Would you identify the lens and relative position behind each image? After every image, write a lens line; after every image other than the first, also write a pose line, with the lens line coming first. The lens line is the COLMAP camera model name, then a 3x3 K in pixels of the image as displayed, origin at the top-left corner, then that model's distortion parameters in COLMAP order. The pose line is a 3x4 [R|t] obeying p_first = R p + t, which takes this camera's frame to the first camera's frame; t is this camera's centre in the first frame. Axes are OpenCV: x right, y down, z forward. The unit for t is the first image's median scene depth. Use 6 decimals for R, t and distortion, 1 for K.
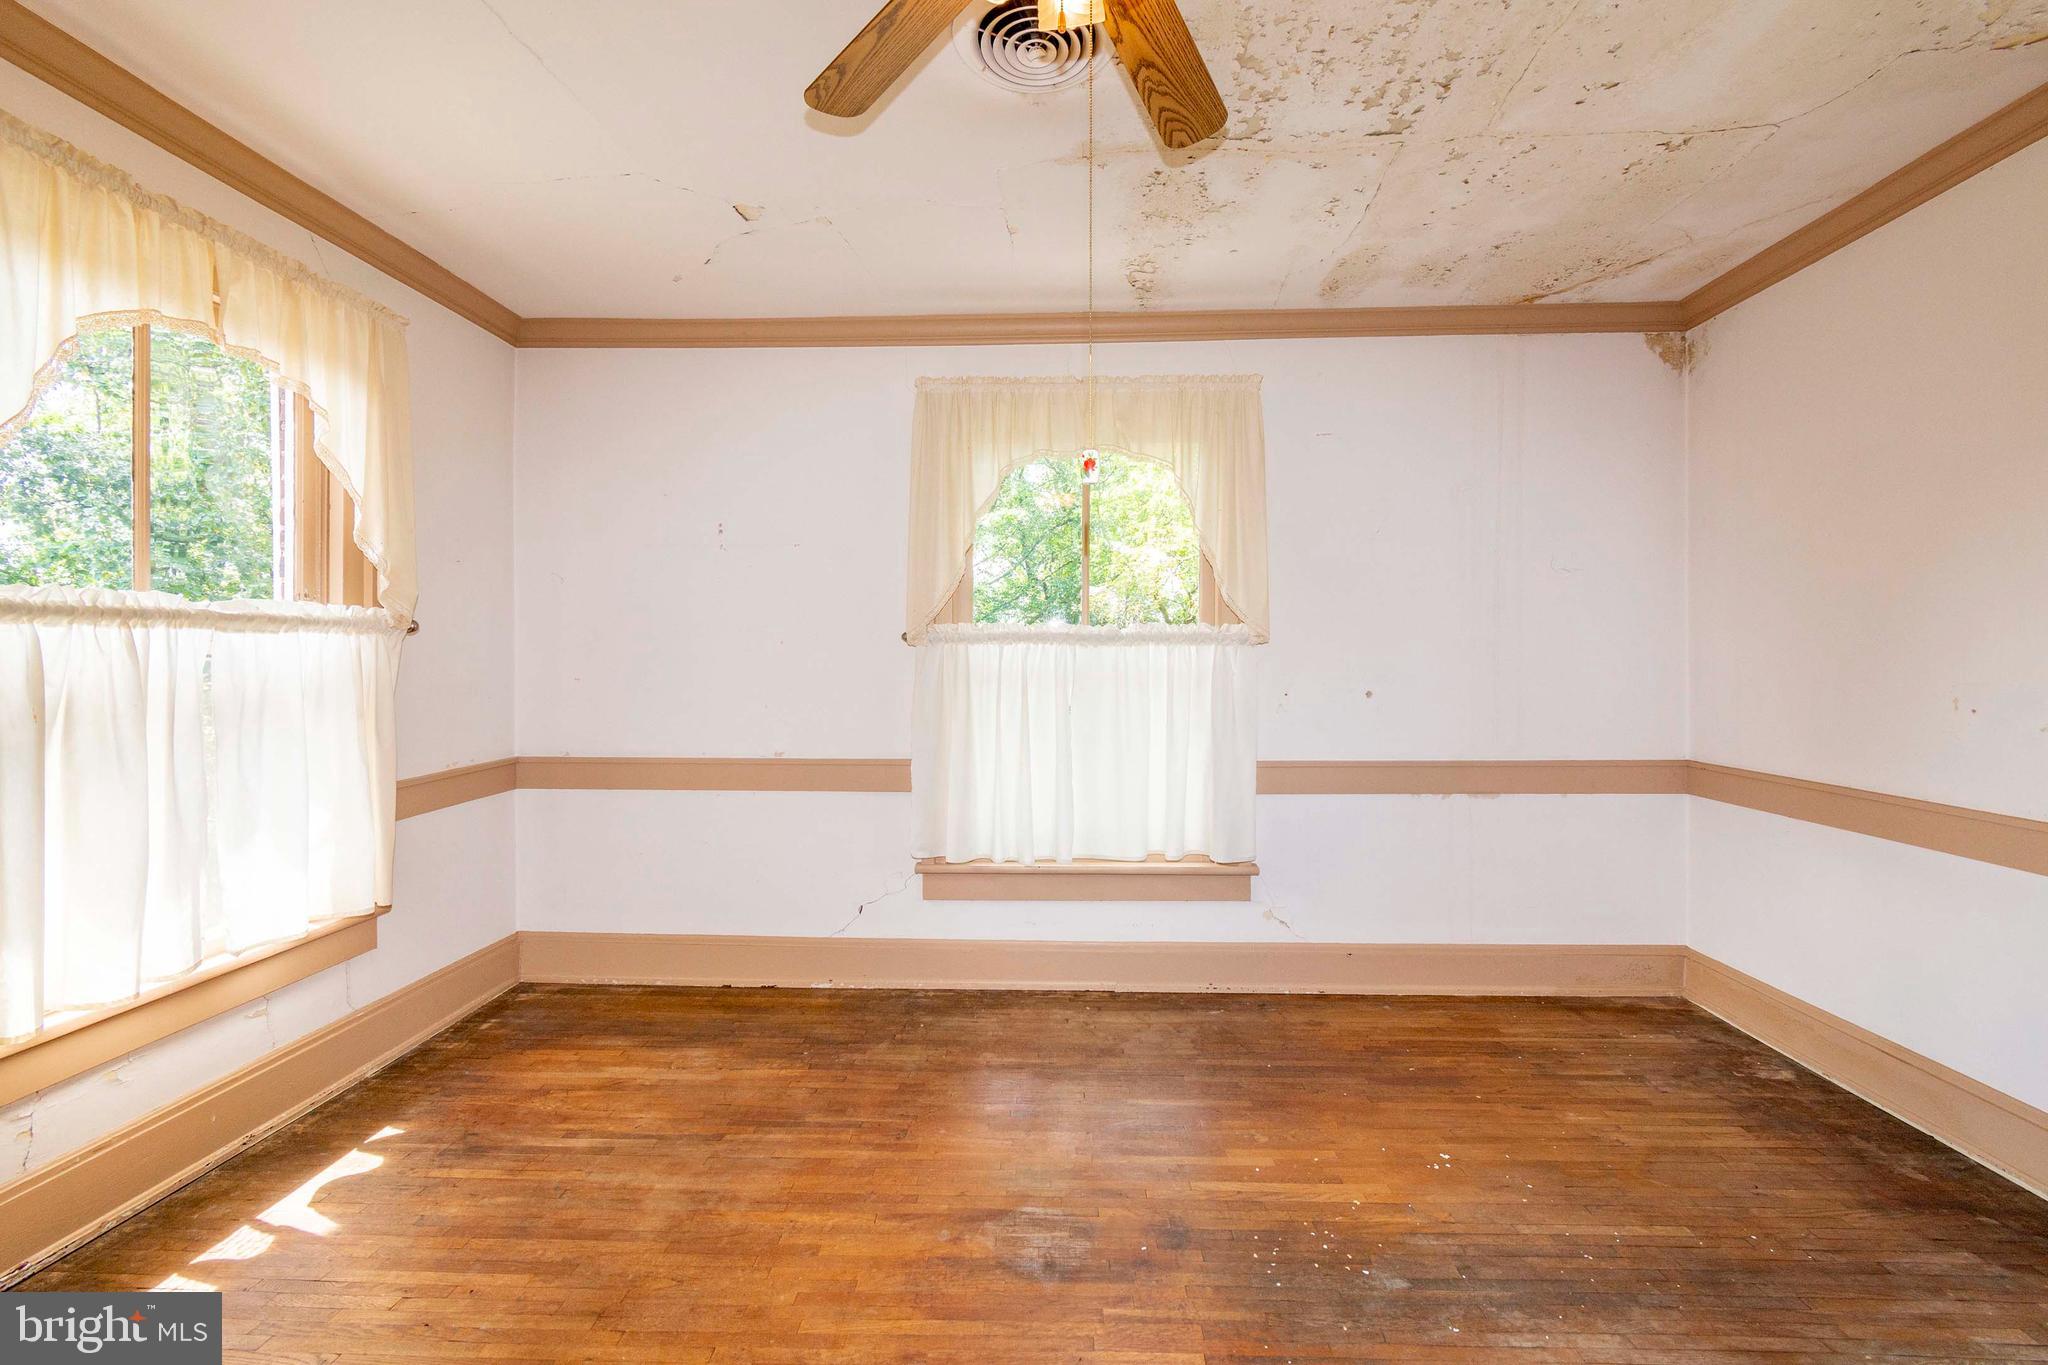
lens RADIAL K [[894.9, 0, 1029.4], [0, 894.9, 672.5], [0, 0, 1]] dist [-0.000896, -0.000129]
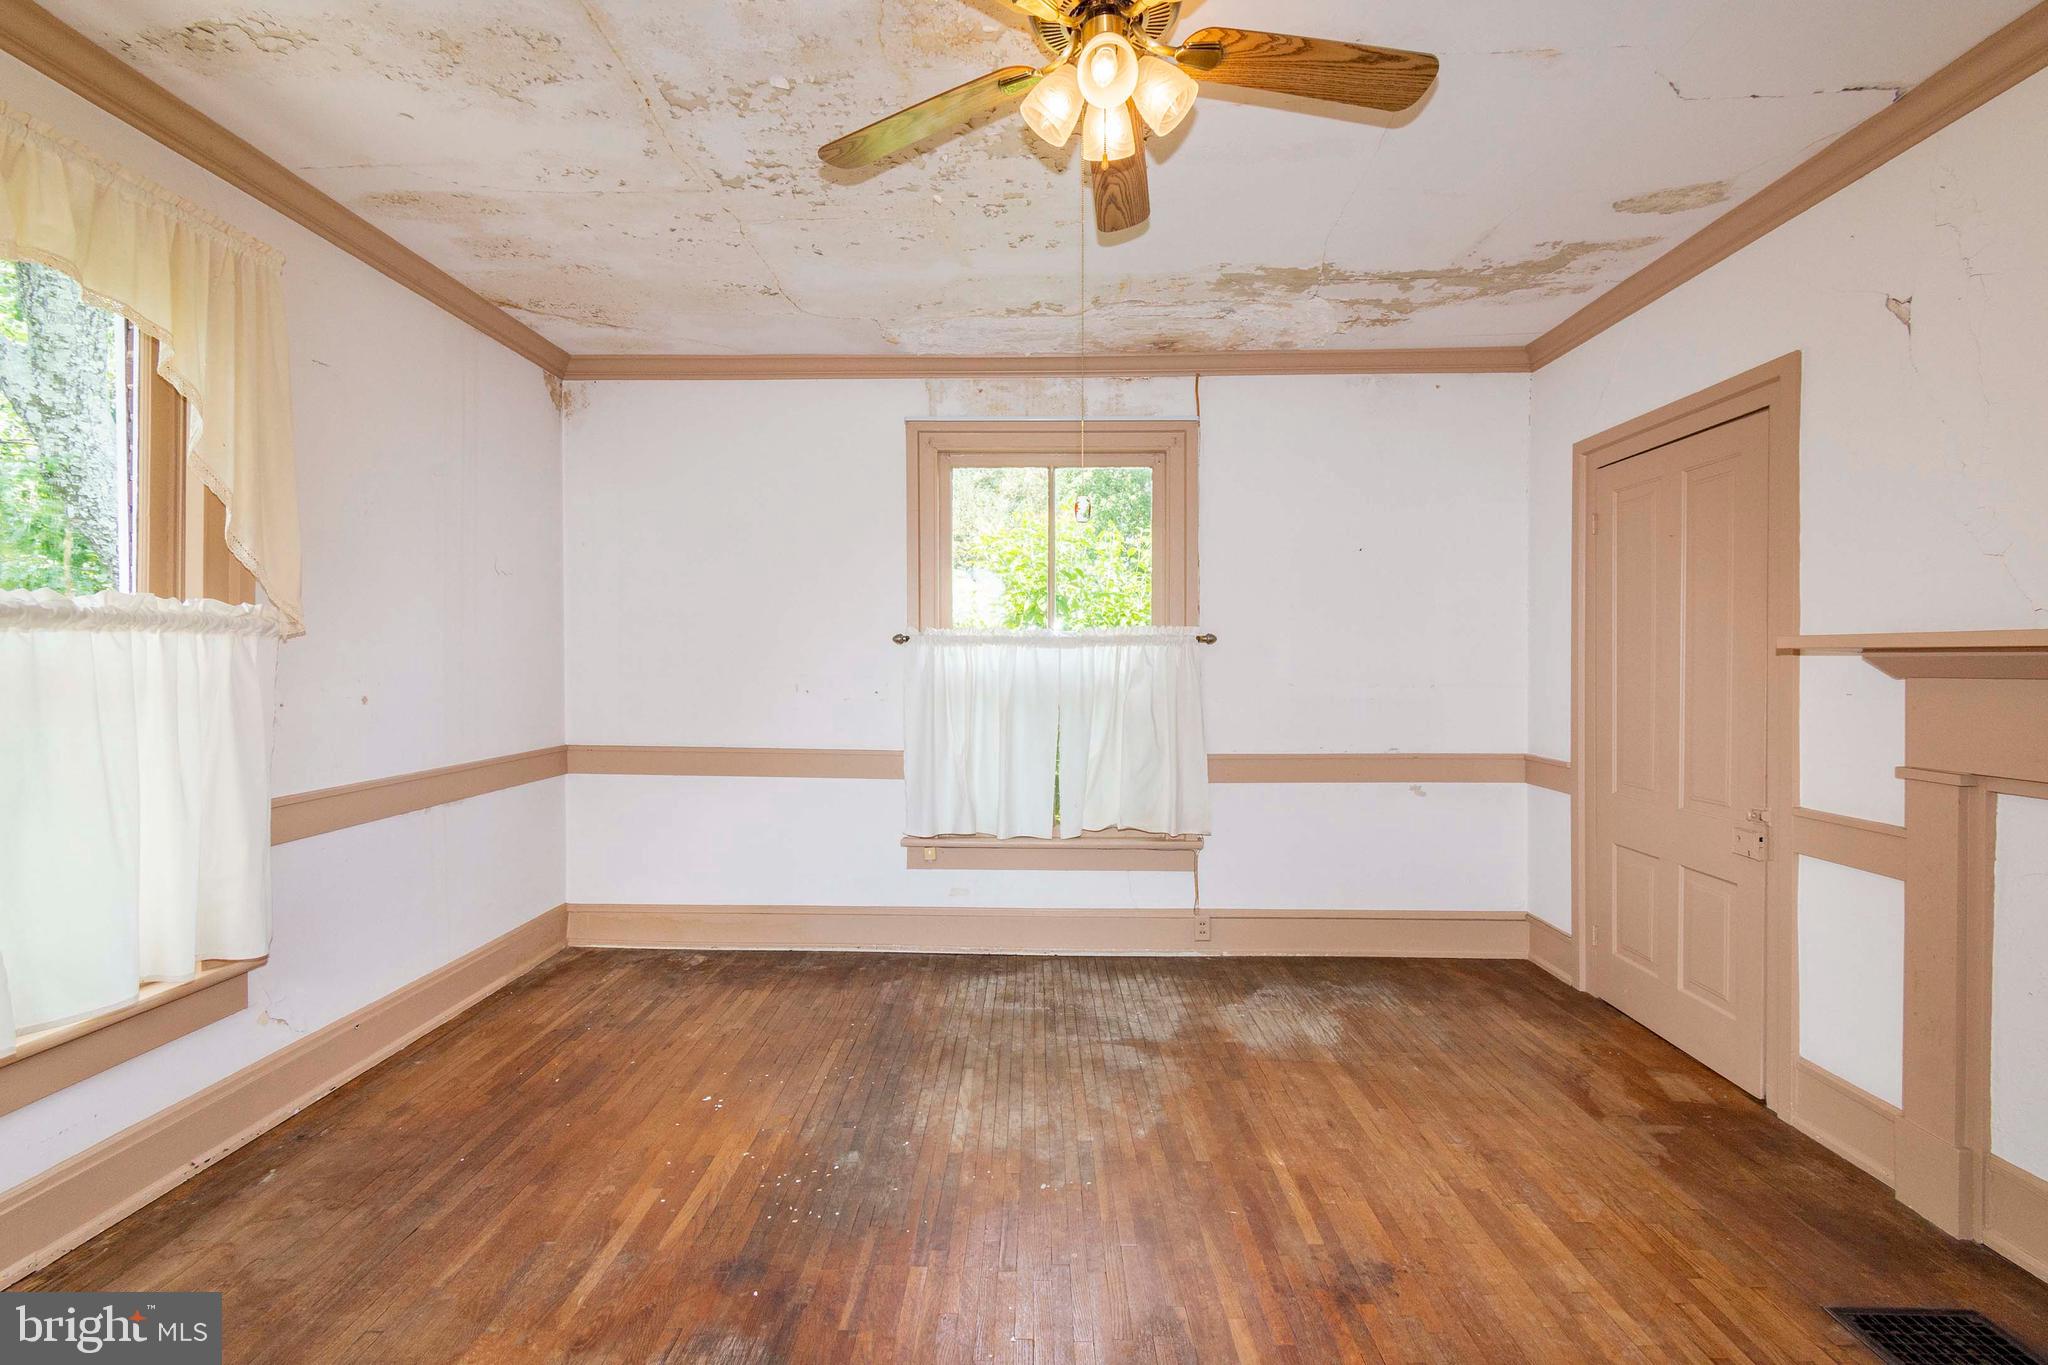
lens RADIAL K [[894.9, 0, 1027.3], [0, 894.9, 671.9], [0, 0, 1]] dist [-0.000896, -0.000129]
pose [[-0.013921, -0.009162, 0.999861, -0.390957], [0.011083, 0.999895, 0.009317, -0.002211], [-0.999842, 0.011211, -0.013818, 0.356200]]
